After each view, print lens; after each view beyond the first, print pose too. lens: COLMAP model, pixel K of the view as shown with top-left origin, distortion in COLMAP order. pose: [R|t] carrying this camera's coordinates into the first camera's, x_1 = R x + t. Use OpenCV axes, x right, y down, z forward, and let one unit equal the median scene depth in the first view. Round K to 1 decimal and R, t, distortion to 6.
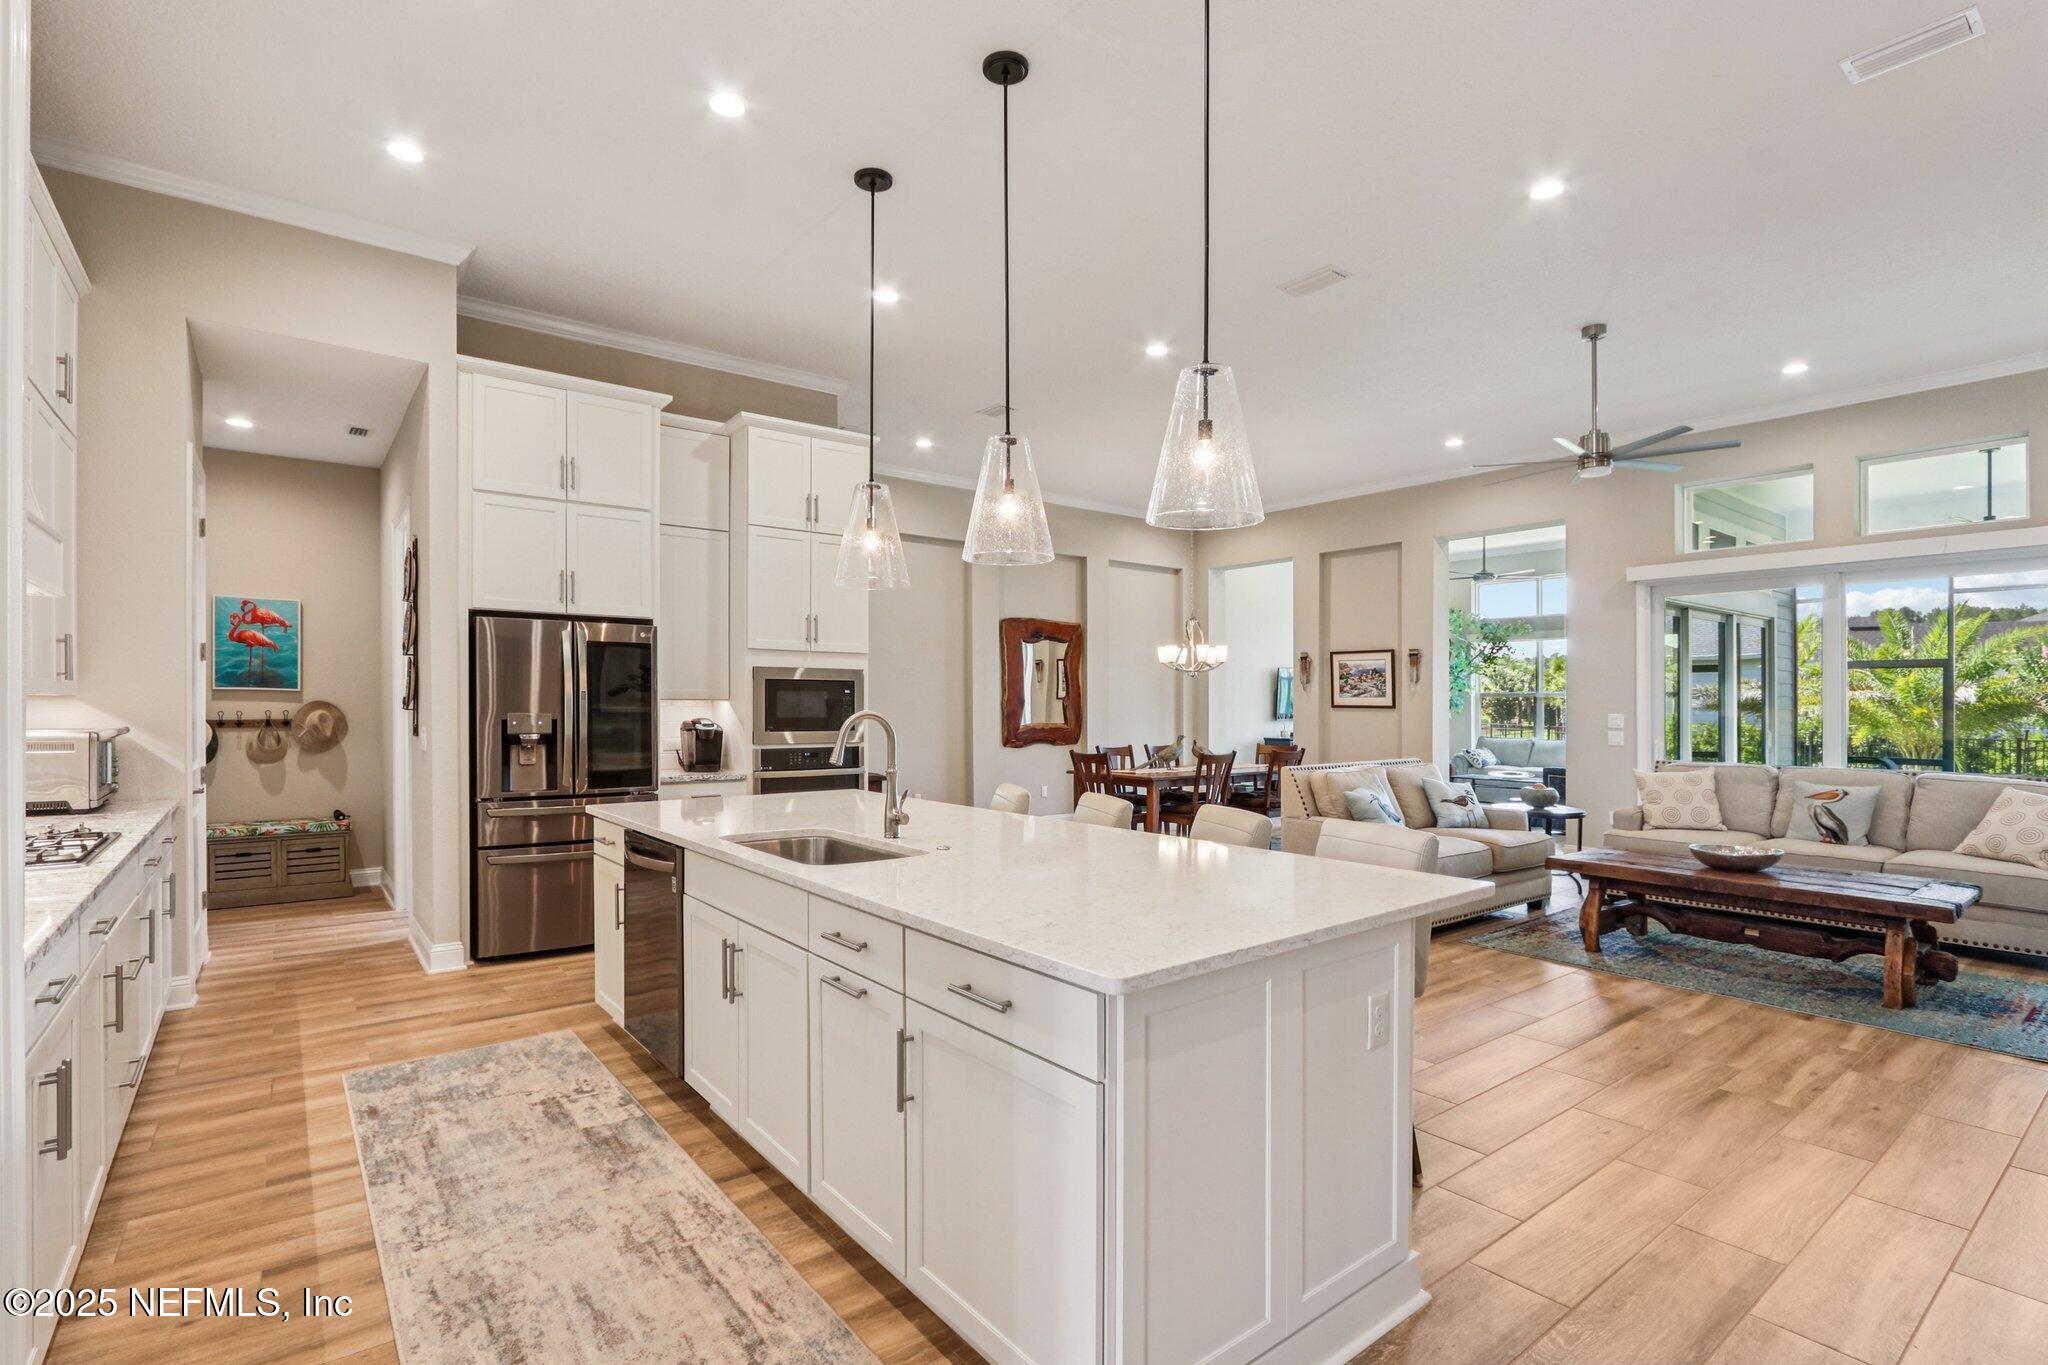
lens RADIAL K [[970.1, 0, 1007.3], [0, 970.1, 715.6], [0, 0, 1]] dist [-0.000007, 0.000036]
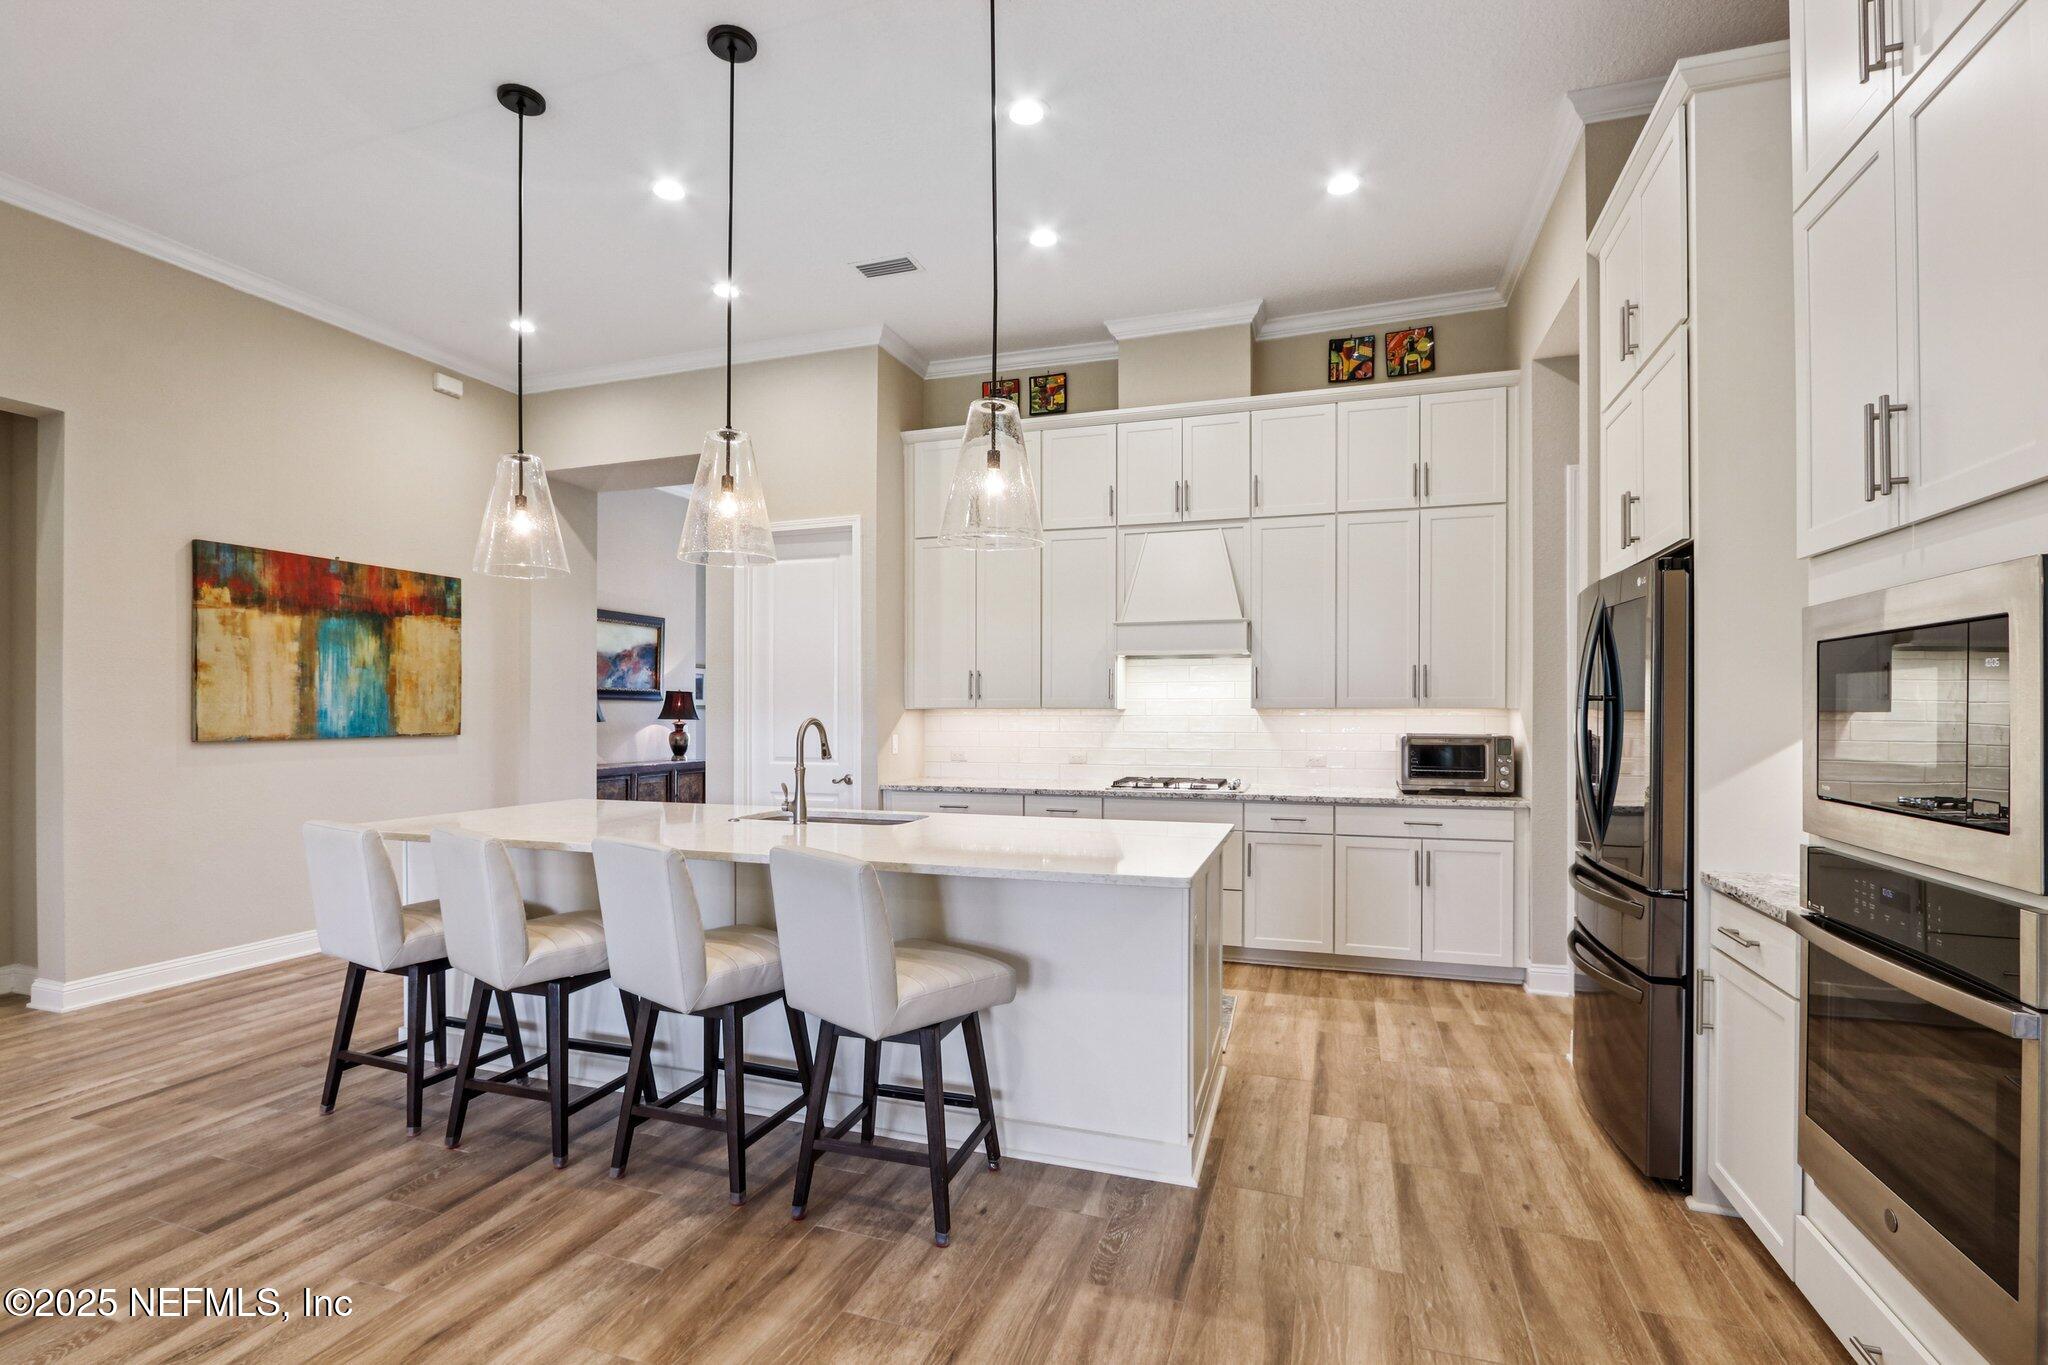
lens RADIAL K [[970.1, 0, 1007.3], [0, 970.1, 715.6], [0, 0, 1]] dist [-0.000007, 0.000036]
pose [[-0.841670, -0.000073, -0.539992, 0.213049], [-0.003846, 0.999975, 0.005860, -0.011759], [0.539979, 0.007010, -0.841650, 1.459063]]
